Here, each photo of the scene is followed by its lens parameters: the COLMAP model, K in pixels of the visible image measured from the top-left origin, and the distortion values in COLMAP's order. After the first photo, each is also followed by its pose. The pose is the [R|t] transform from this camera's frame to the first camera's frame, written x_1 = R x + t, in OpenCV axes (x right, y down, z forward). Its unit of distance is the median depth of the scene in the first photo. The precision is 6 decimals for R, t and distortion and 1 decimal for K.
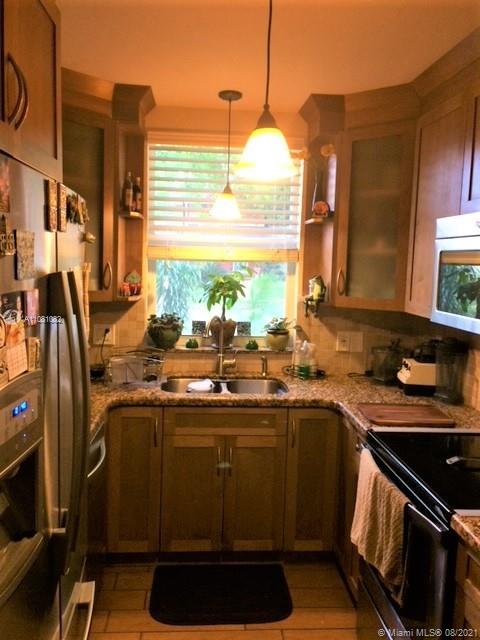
lens RADIAL K [[540.0, 0, 240.4], [0, 540.0, 320.5], [0, 0, 1]] dist [0.010406, 0.005998]
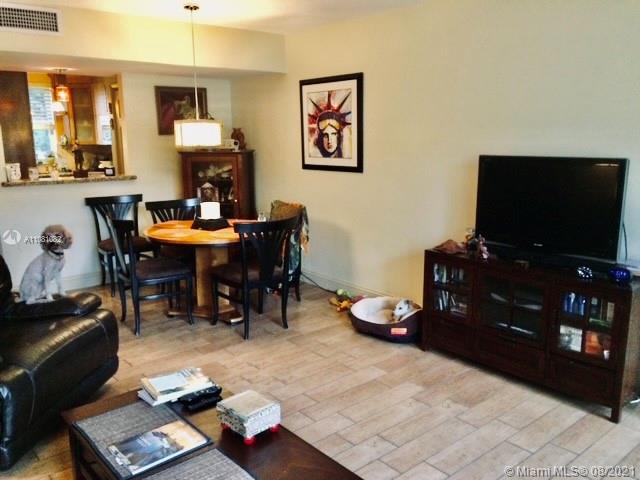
lens RADIAL K [[540.0, 0, 322.0], [0, 540.0, 239.1], [0, 0, 1]] dist [0.010406, 0.005998]
pose [[0.813523, -0.143769, 0.563481, -0.427615], [0.093005, 0.988652, 0.117973, 0.246949], [-0.574048, -0.043567, 0.817662, -2.079475]]
